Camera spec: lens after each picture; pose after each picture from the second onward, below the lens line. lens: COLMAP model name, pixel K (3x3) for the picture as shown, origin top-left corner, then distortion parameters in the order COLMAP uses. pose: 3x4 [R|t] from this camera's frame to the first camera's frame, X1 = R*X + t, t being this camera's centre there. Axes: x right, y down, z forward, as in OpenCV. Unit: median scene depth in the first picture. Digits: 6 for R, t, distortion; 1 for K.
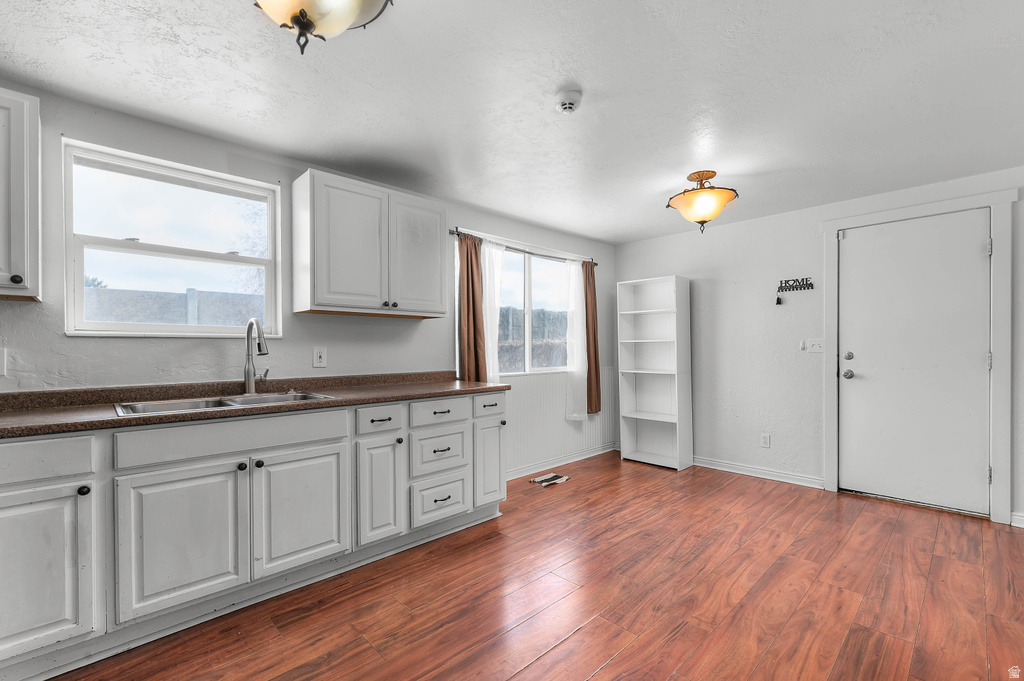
lens RADIAL K [[444.3, 0, 526.8], [0, 444.3, 346.3], [0, 0, 1]] dist [0.008352, 0.000143]
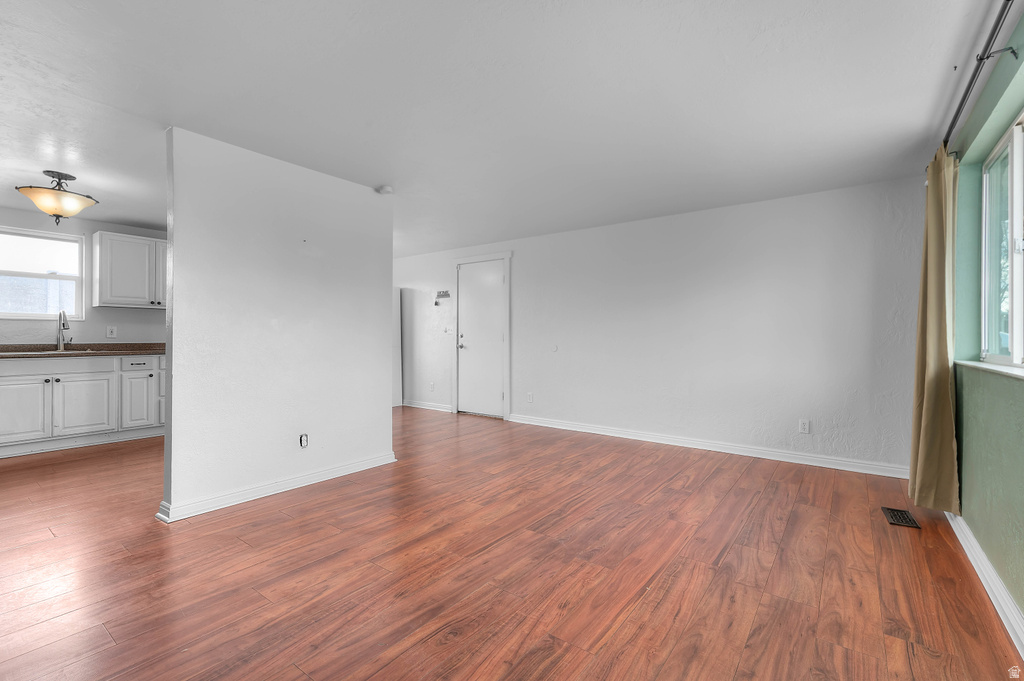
lens RADIAL K [[444.3, 0, 508.1], [0, 444.3, 336.0], [0, 0, 1]] dist [0.008352, 0.000143]
pose [[0.990052, 0.003424, 0.140661, 0.838668], [-0.001035, 0.999854, -0.017052, 0.067442], [-0.140698, 0.016737, 0.989911, -0.965579]]
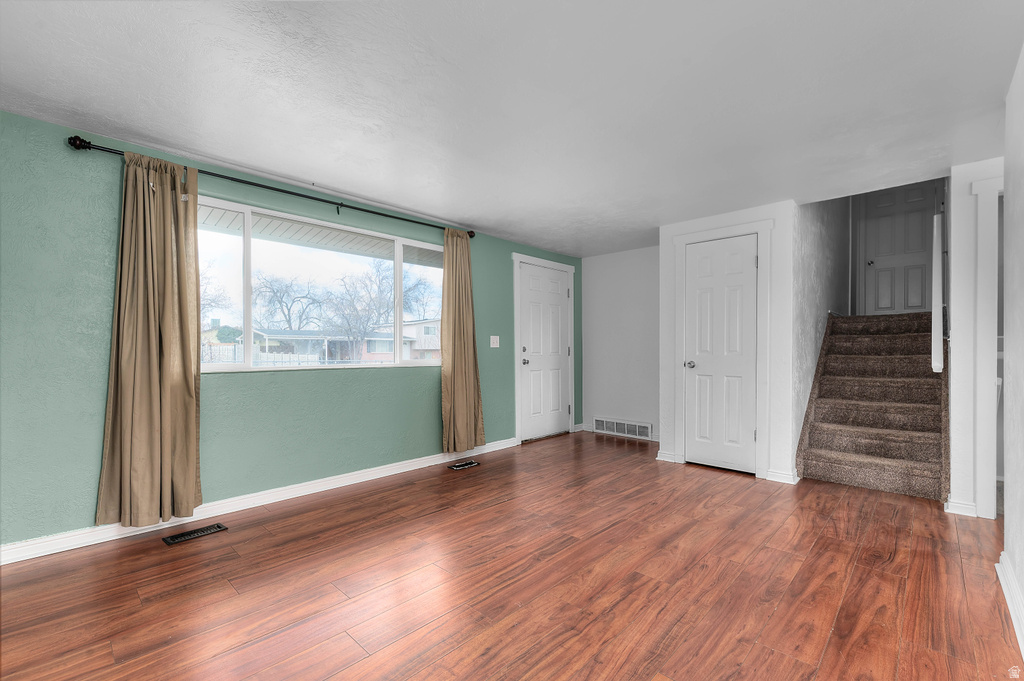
lens RADIAL K [[444.3, 0, 513.0], [0, 444.3, 342.4], [0, 0, 1]] dist [0.008352, 0.000143]
pose [[-0.999195, -0.001236, -0.040104, 1.173631], [-0.000933, 0.999971, -0.007586, 0.044031], [0.040113, -0.007542, -0.999167, 0.817198]]
